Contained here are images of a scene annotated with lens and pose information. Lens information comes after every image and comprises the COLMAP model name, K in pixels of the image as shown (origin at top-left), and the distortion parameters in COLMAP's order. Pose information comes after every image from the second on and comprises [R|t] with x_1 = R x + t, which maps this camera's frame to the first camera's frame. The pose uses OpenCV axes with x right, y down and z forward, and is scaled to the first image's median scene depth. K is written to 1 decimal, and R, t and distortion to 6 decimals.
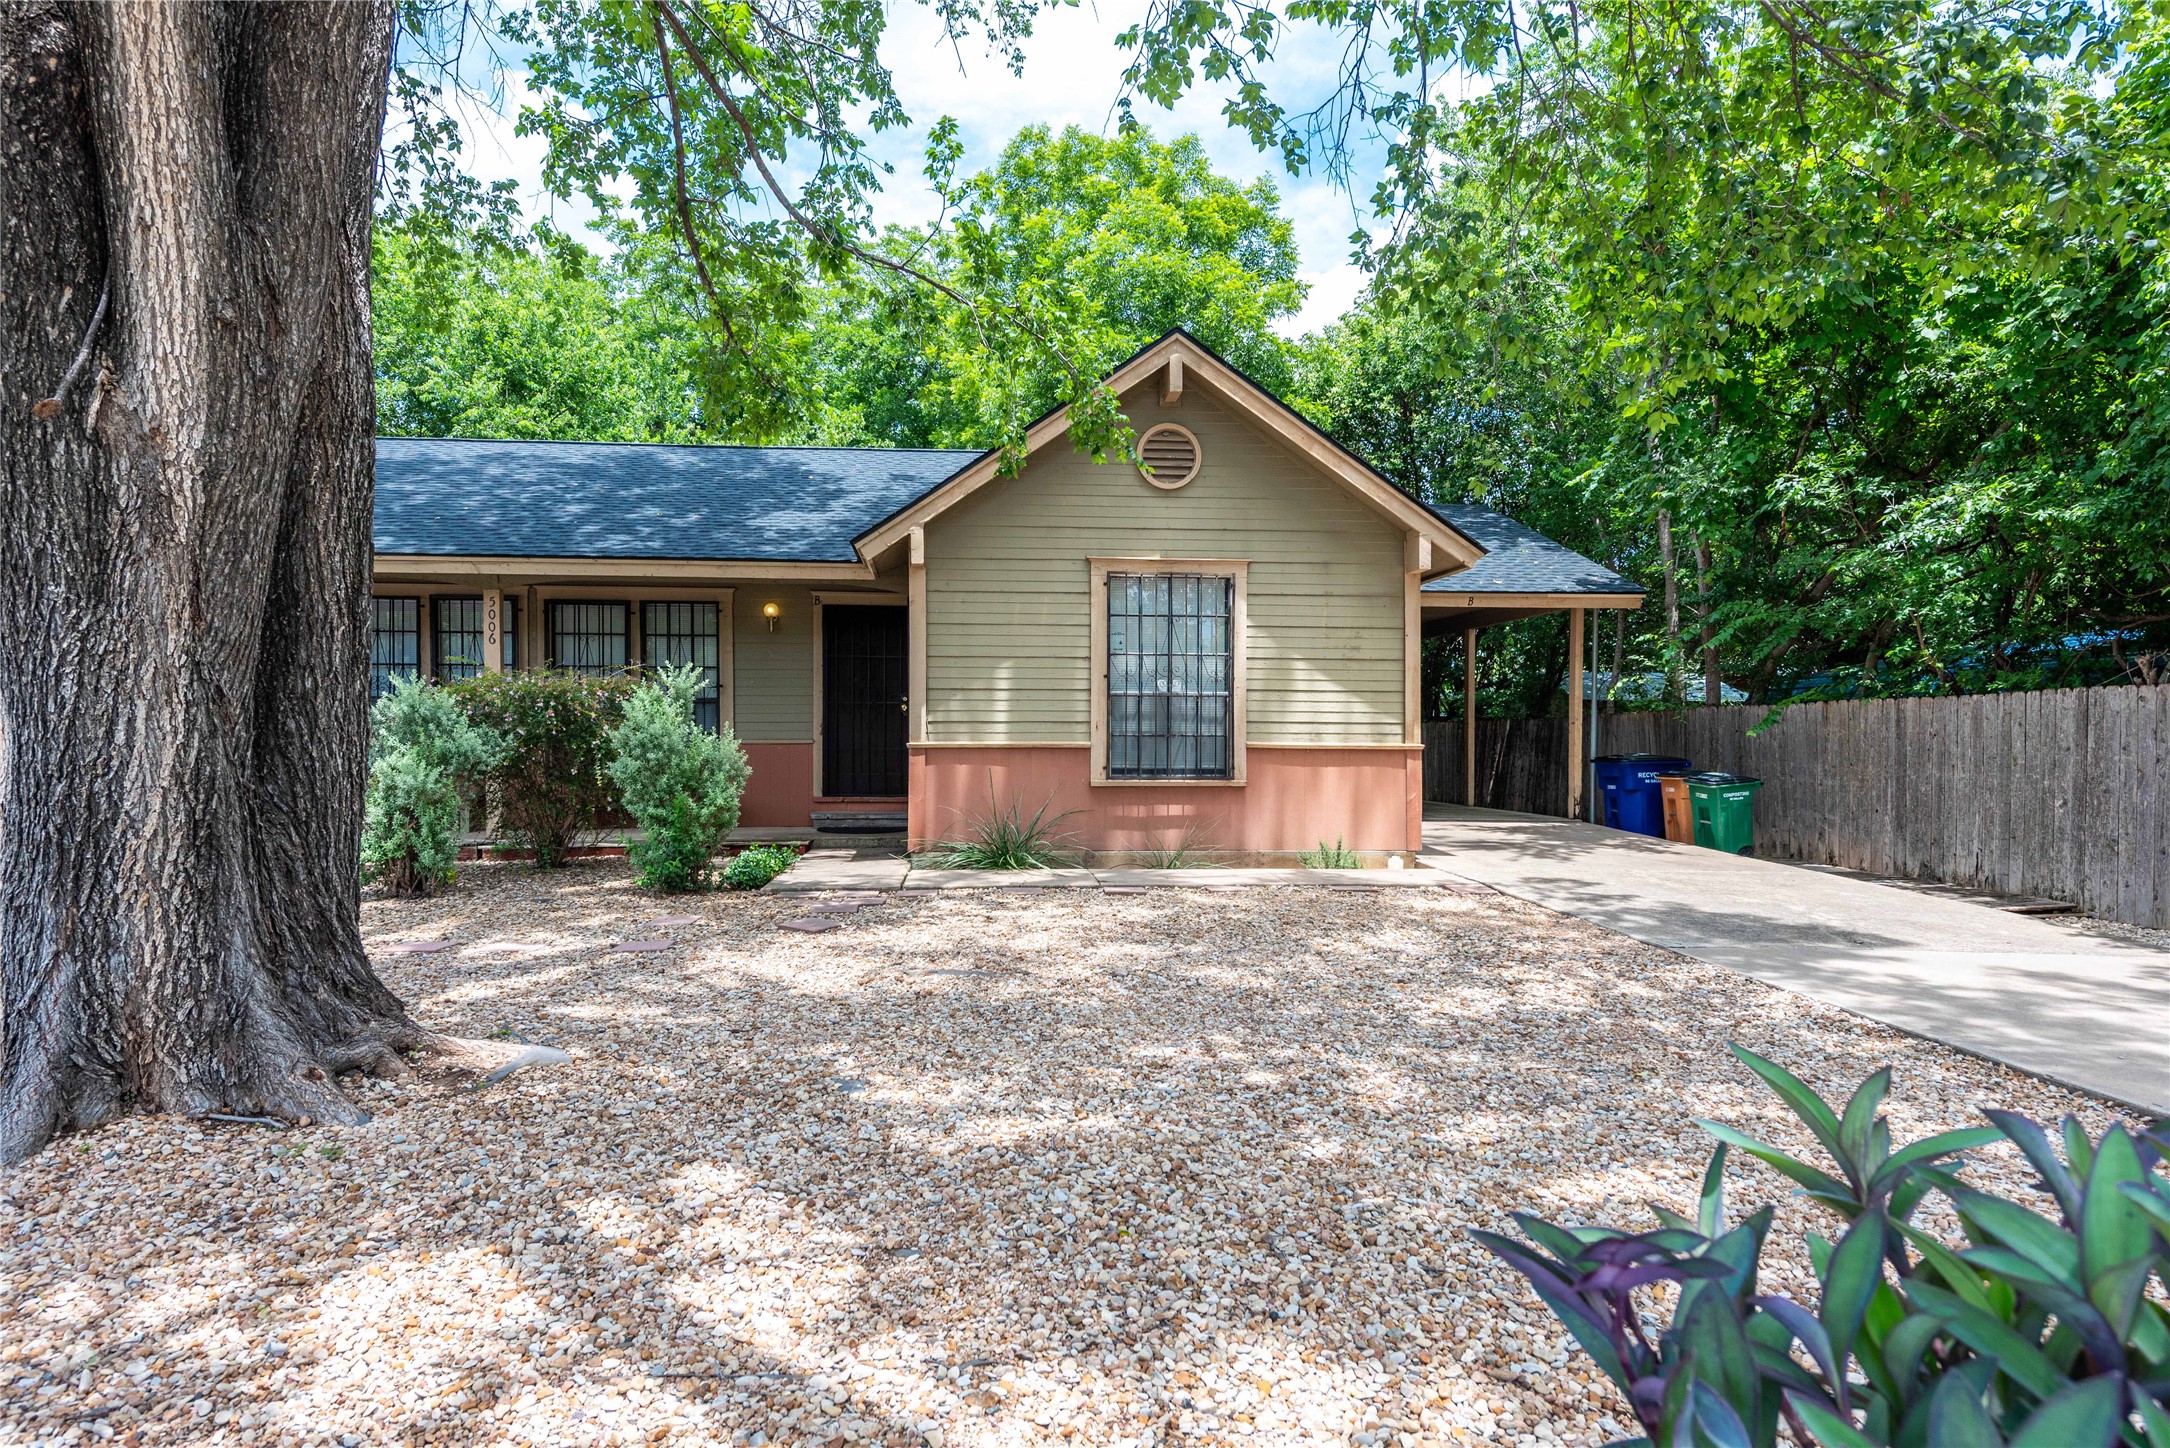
lens RADIAL K [[1186.1, 0, 1085.0], [0, 1186.1, 724.0], [0, 0, 1]] dist [0.017261, 0.000435]
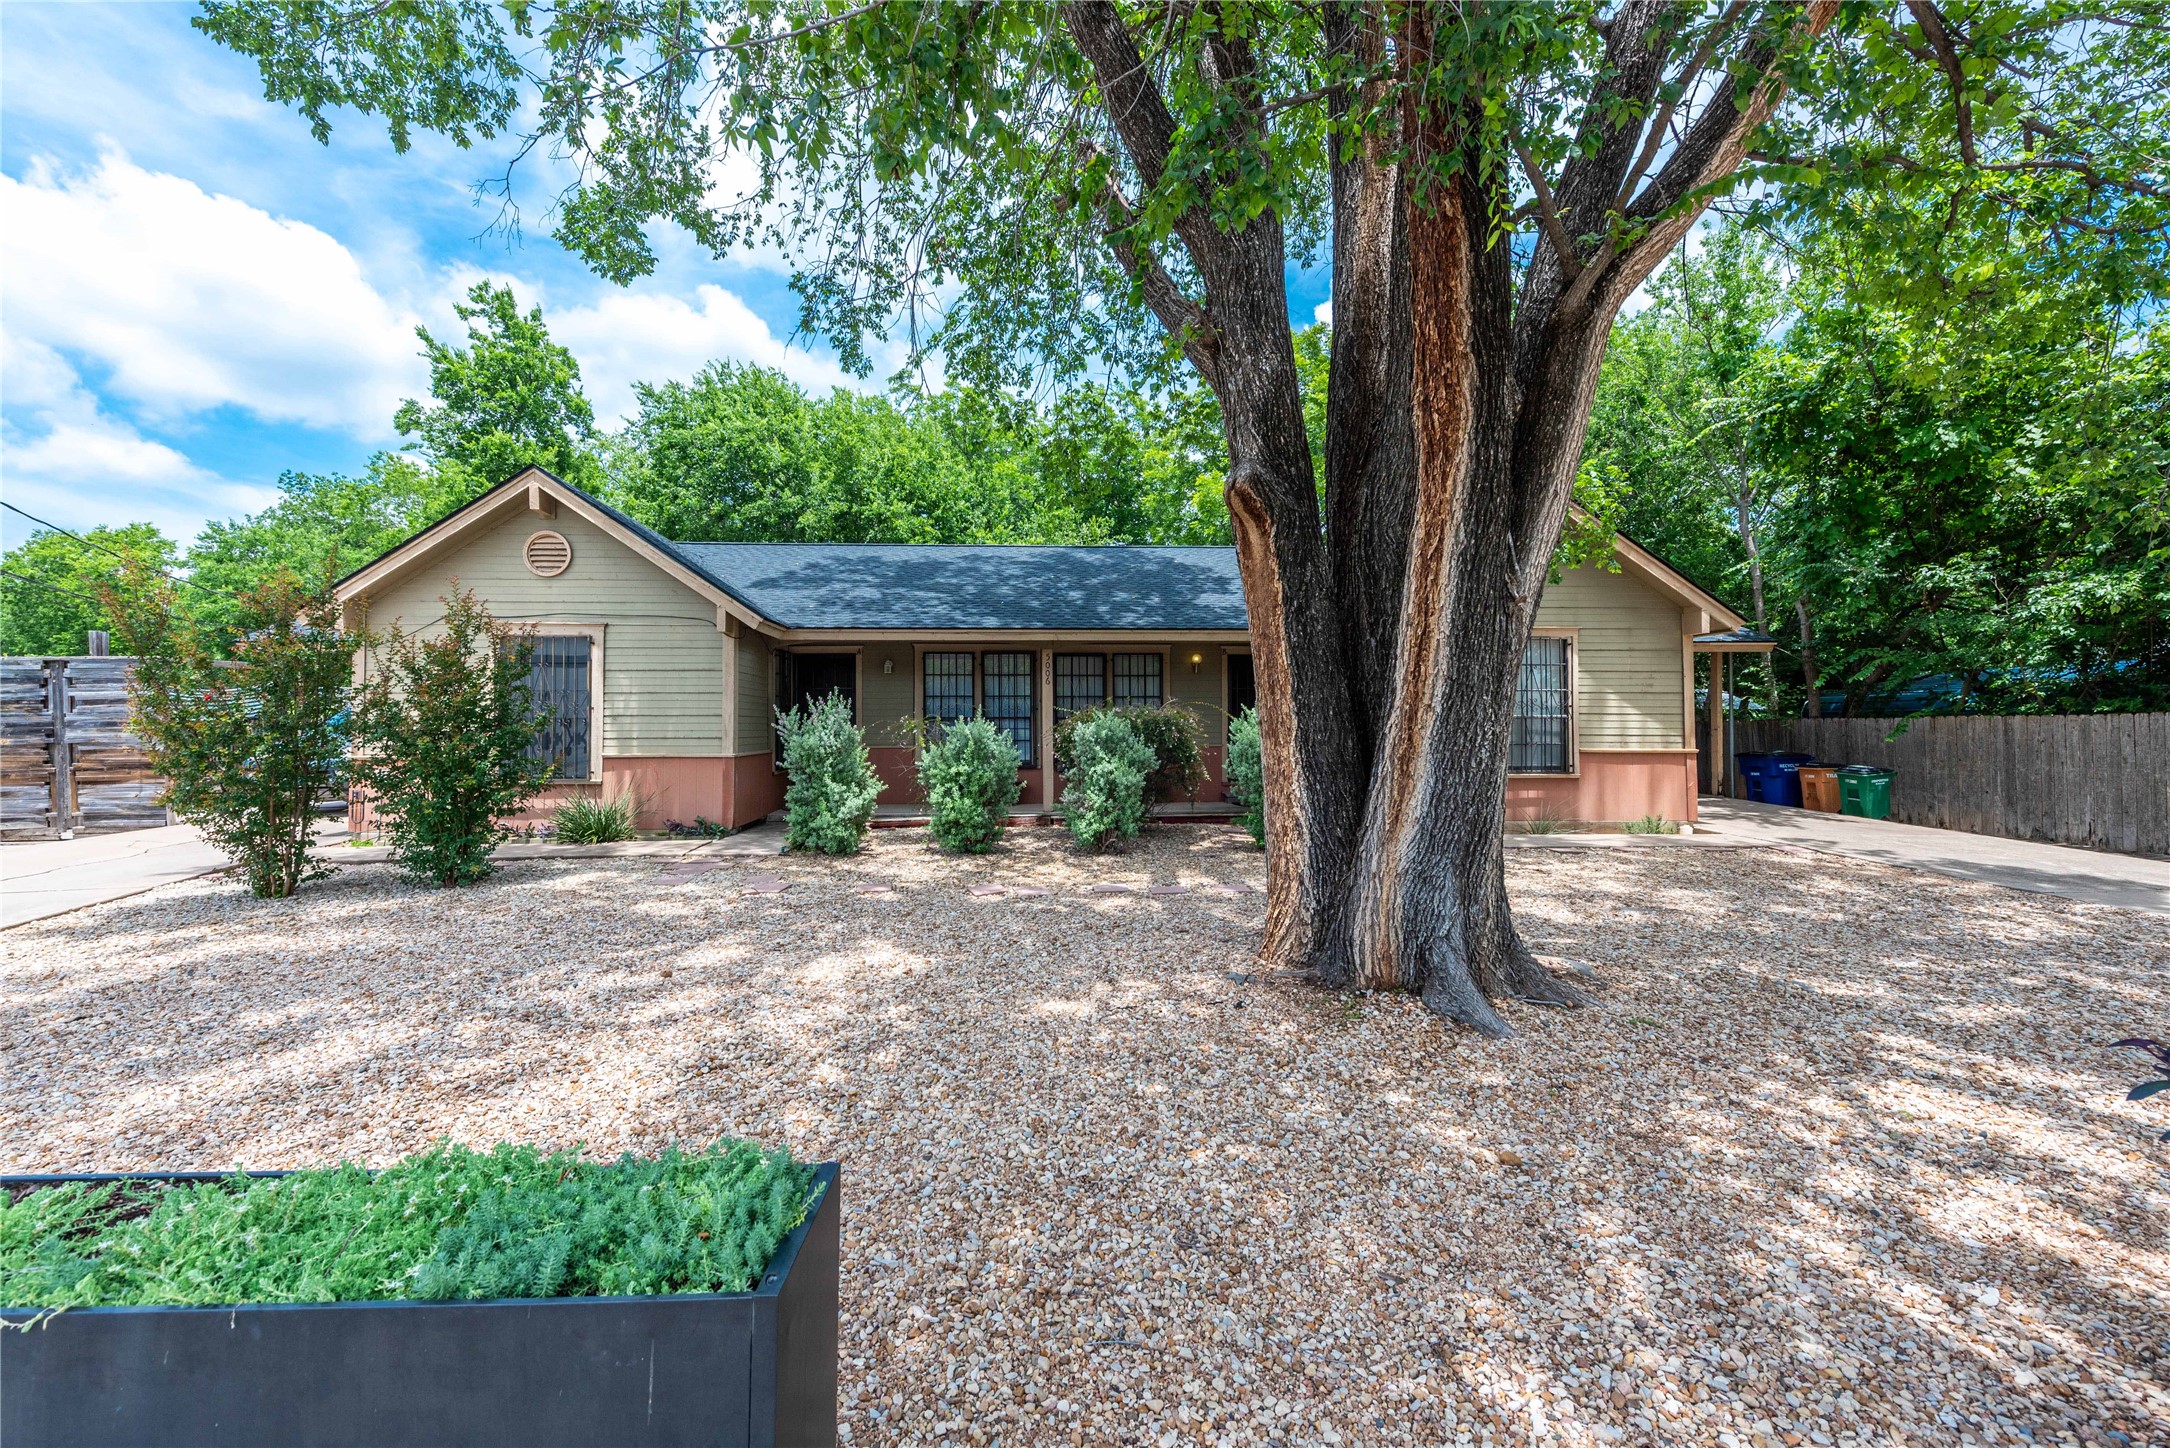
lens RADIAL K [[826.9, 0, 1084.1], [0, 826.9, 711.9], [0, 0, 1]] dist [0.012636, 0.000019]
pose [[0.999676, -0.004892, -0.024999, -0.463345], [0.004723, 0.999966, -0.006807, -0.026817], [0.025031, 0.006687, 0.999664, -0.071028]]
